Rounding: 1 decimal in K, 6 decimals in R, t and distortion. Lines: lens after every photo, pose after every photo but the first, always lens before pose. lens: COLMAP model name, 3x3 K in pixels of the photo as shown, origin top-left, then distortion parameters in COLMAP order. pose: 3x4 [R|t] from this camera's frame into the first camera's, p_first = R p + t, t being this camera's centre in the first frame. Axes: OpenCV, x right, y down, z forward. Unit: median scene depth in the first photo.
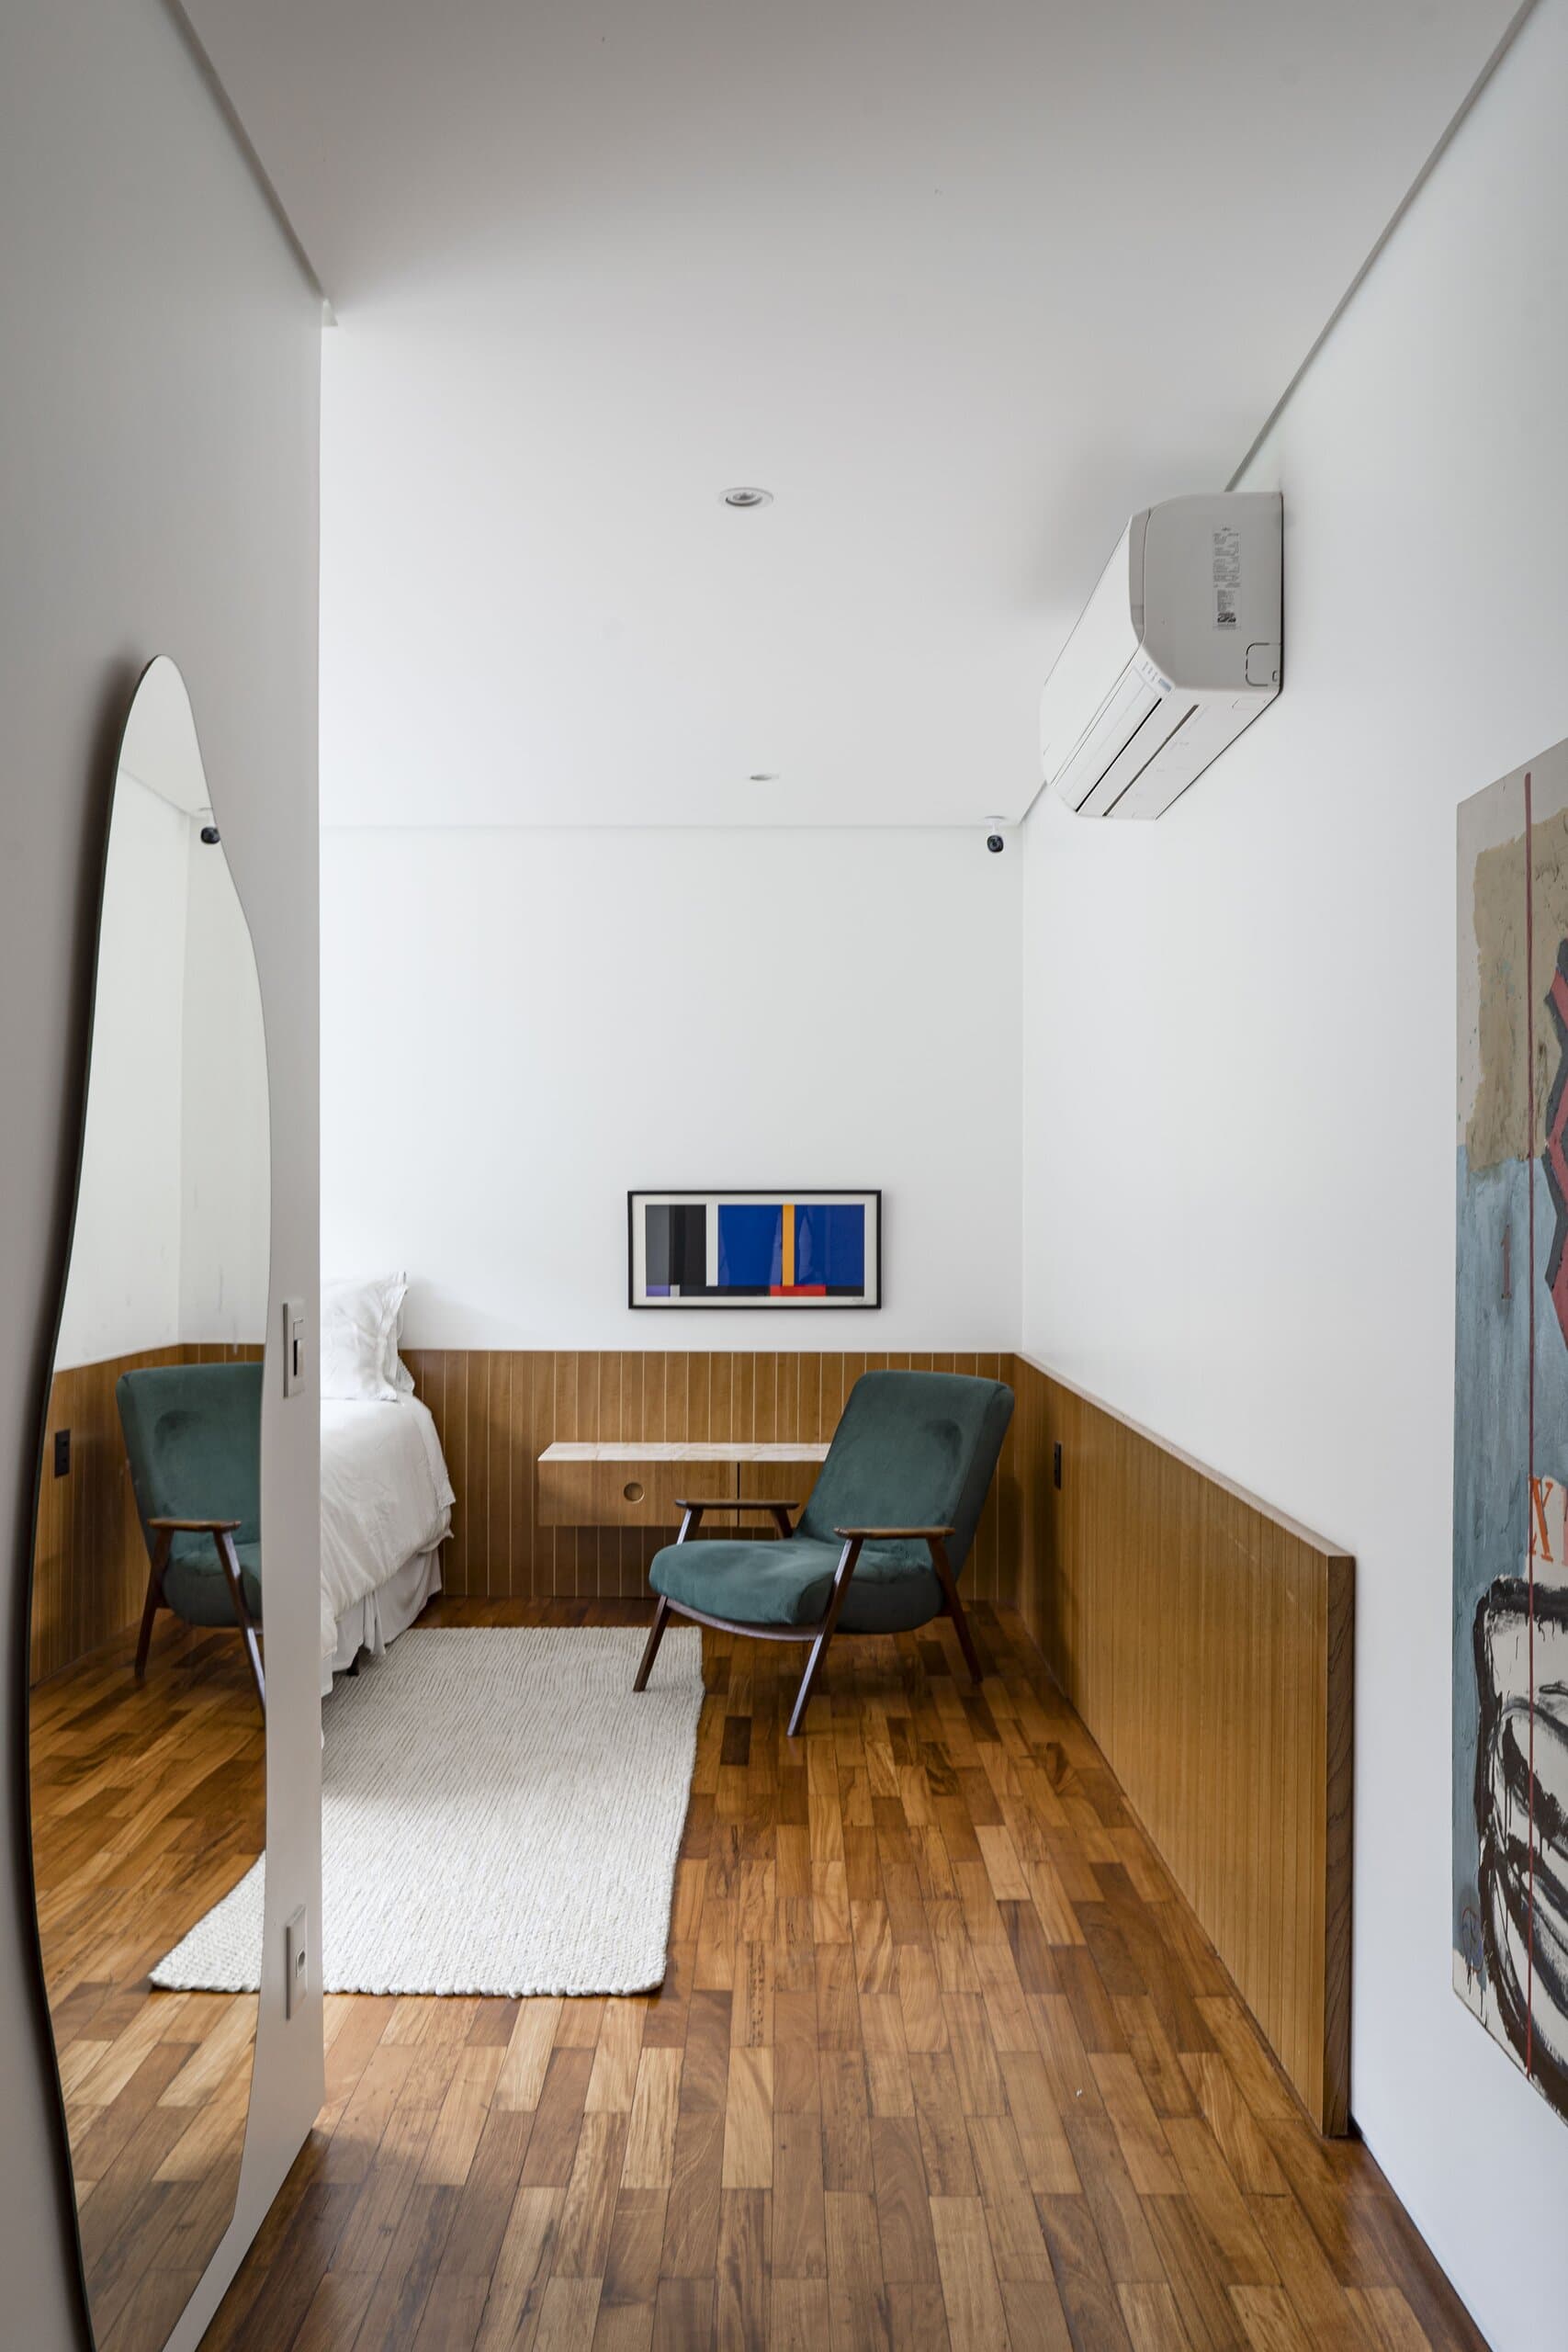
lens RADIAL K [[2166.1, 0, 784.0], [0, 2166.1, 1176.0], [0, 0, 1]] dist [0.001135, 0.002118]
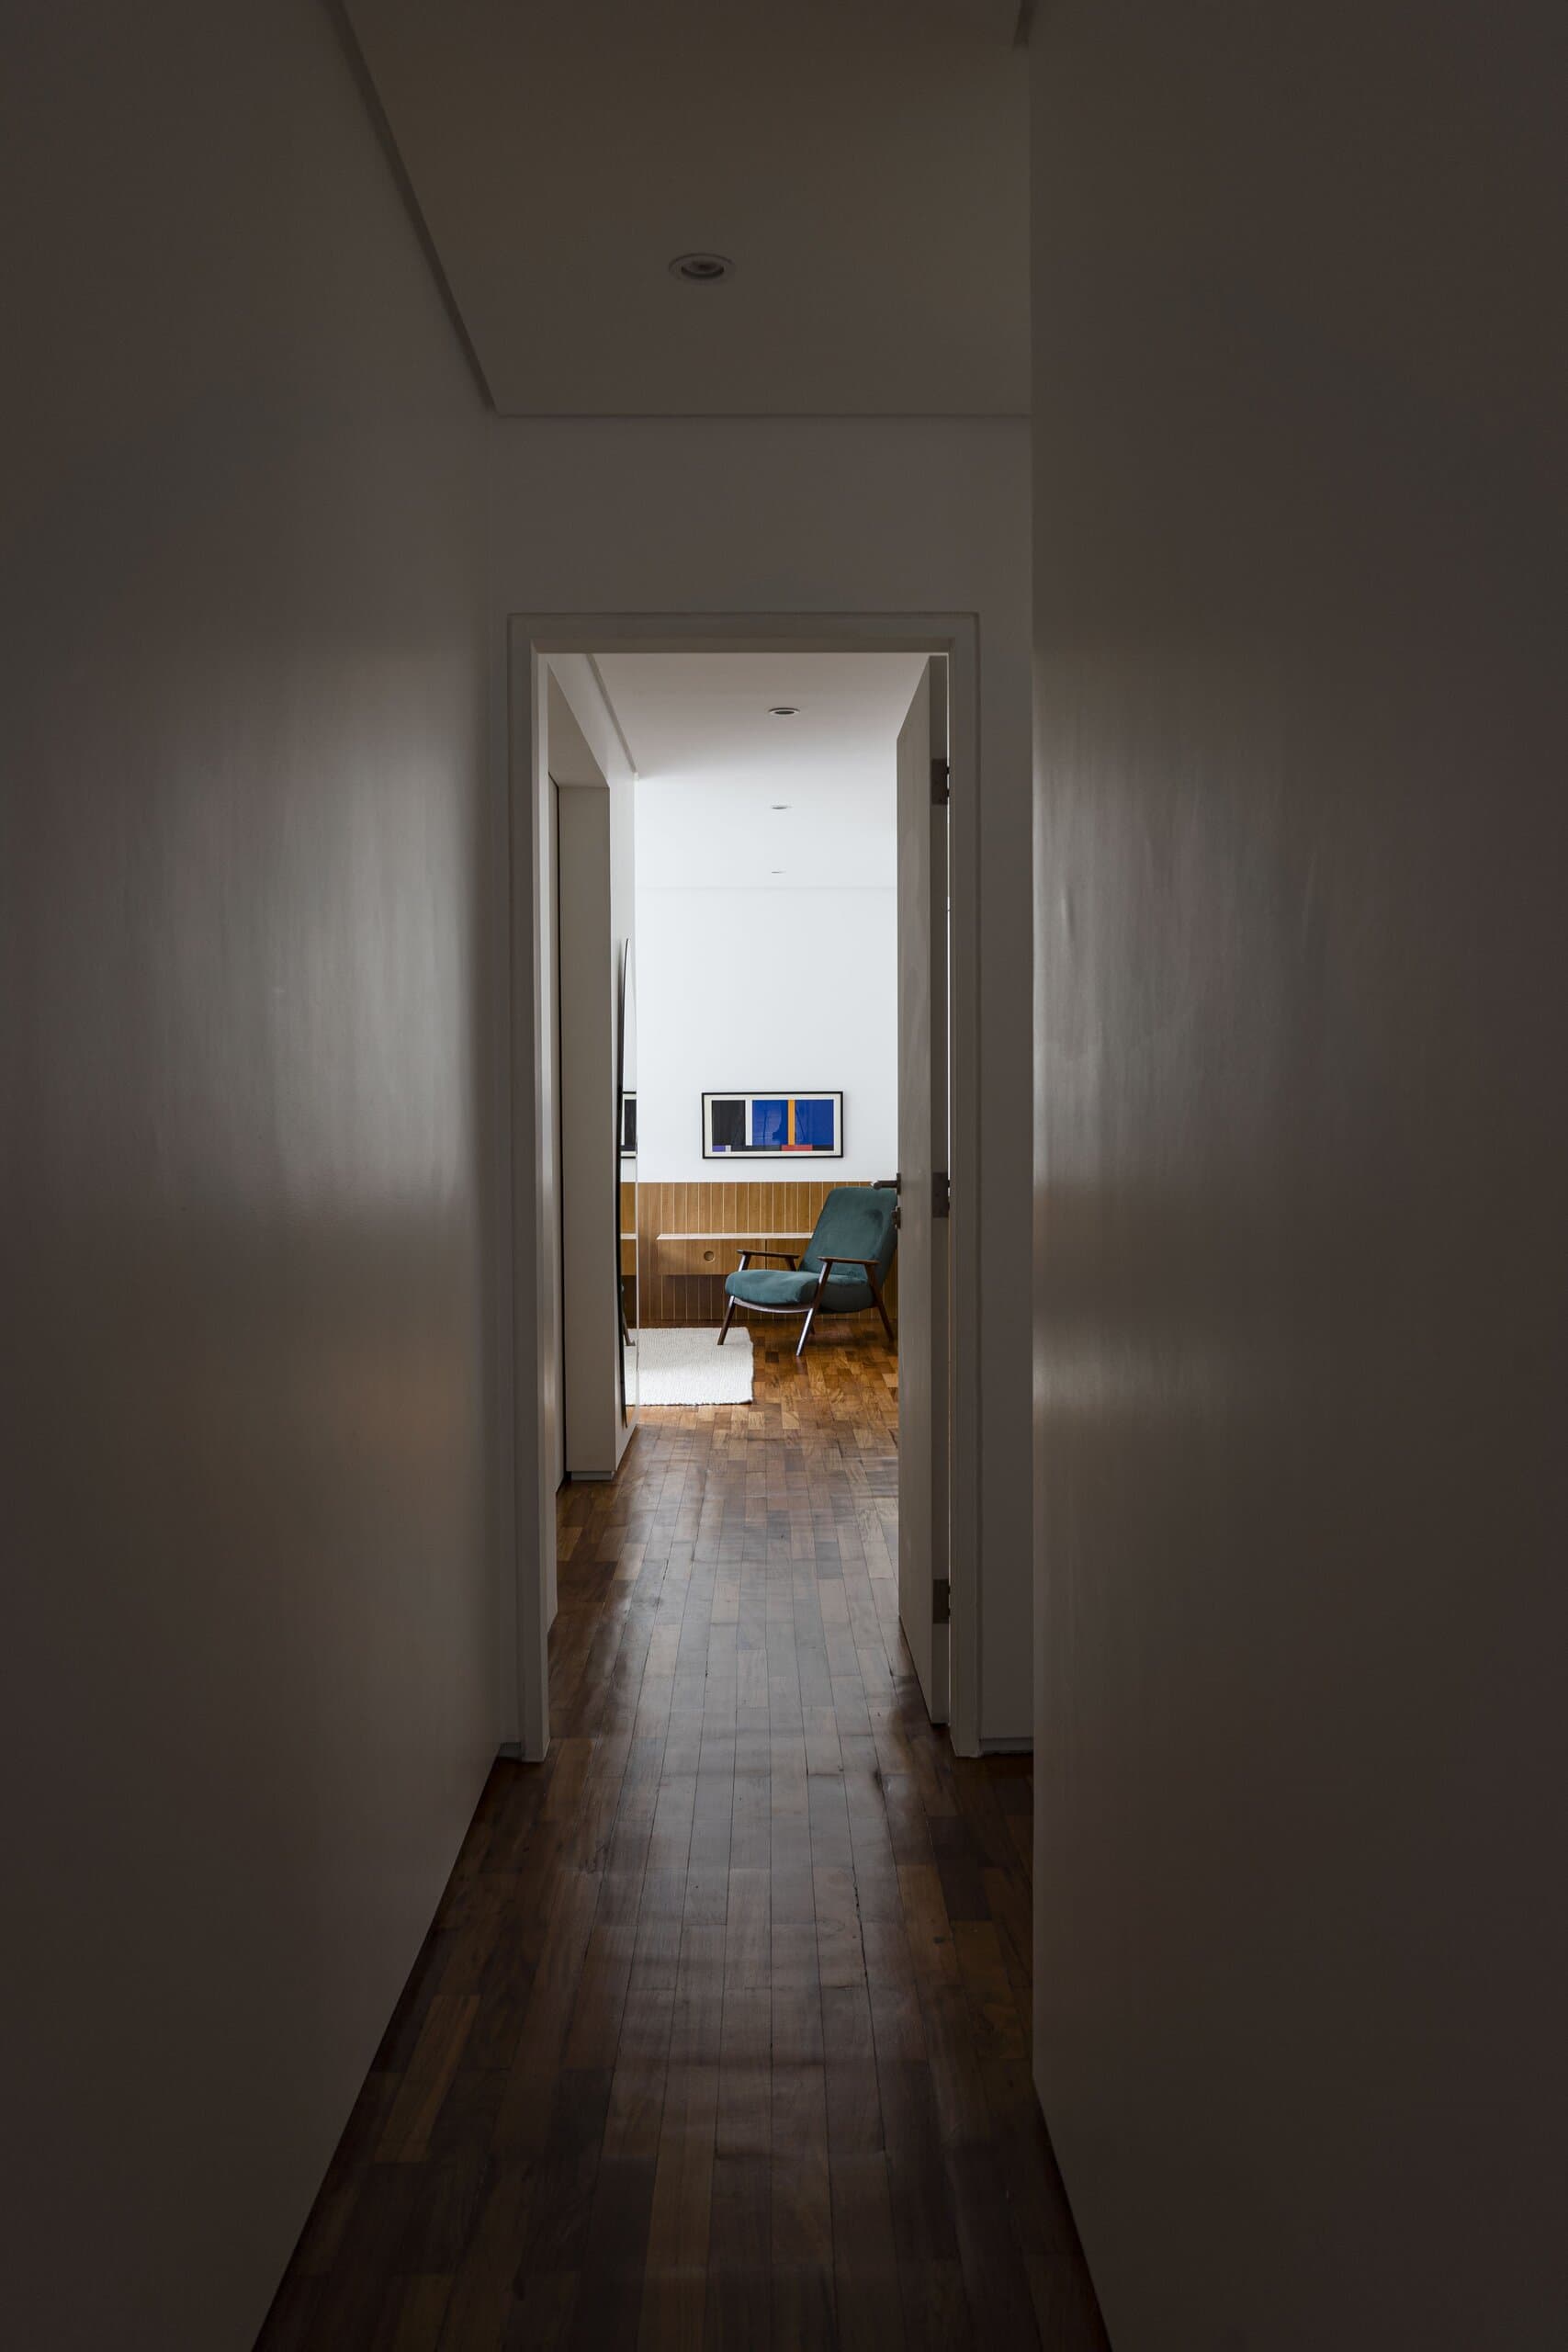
lens RADIAL K [[2166.1, 0, 784.0], [0, 2166.1, 1176.0], [0, 0, 1]] dist [0.001135, 0.002118]
pose [[0.999930, -0.006491, 0.009908, -0.023793], [0.006069, 0.999100, 0.041978, 0.000894], [-0.010171, -0.041915, 0.999069, -0.851937]]
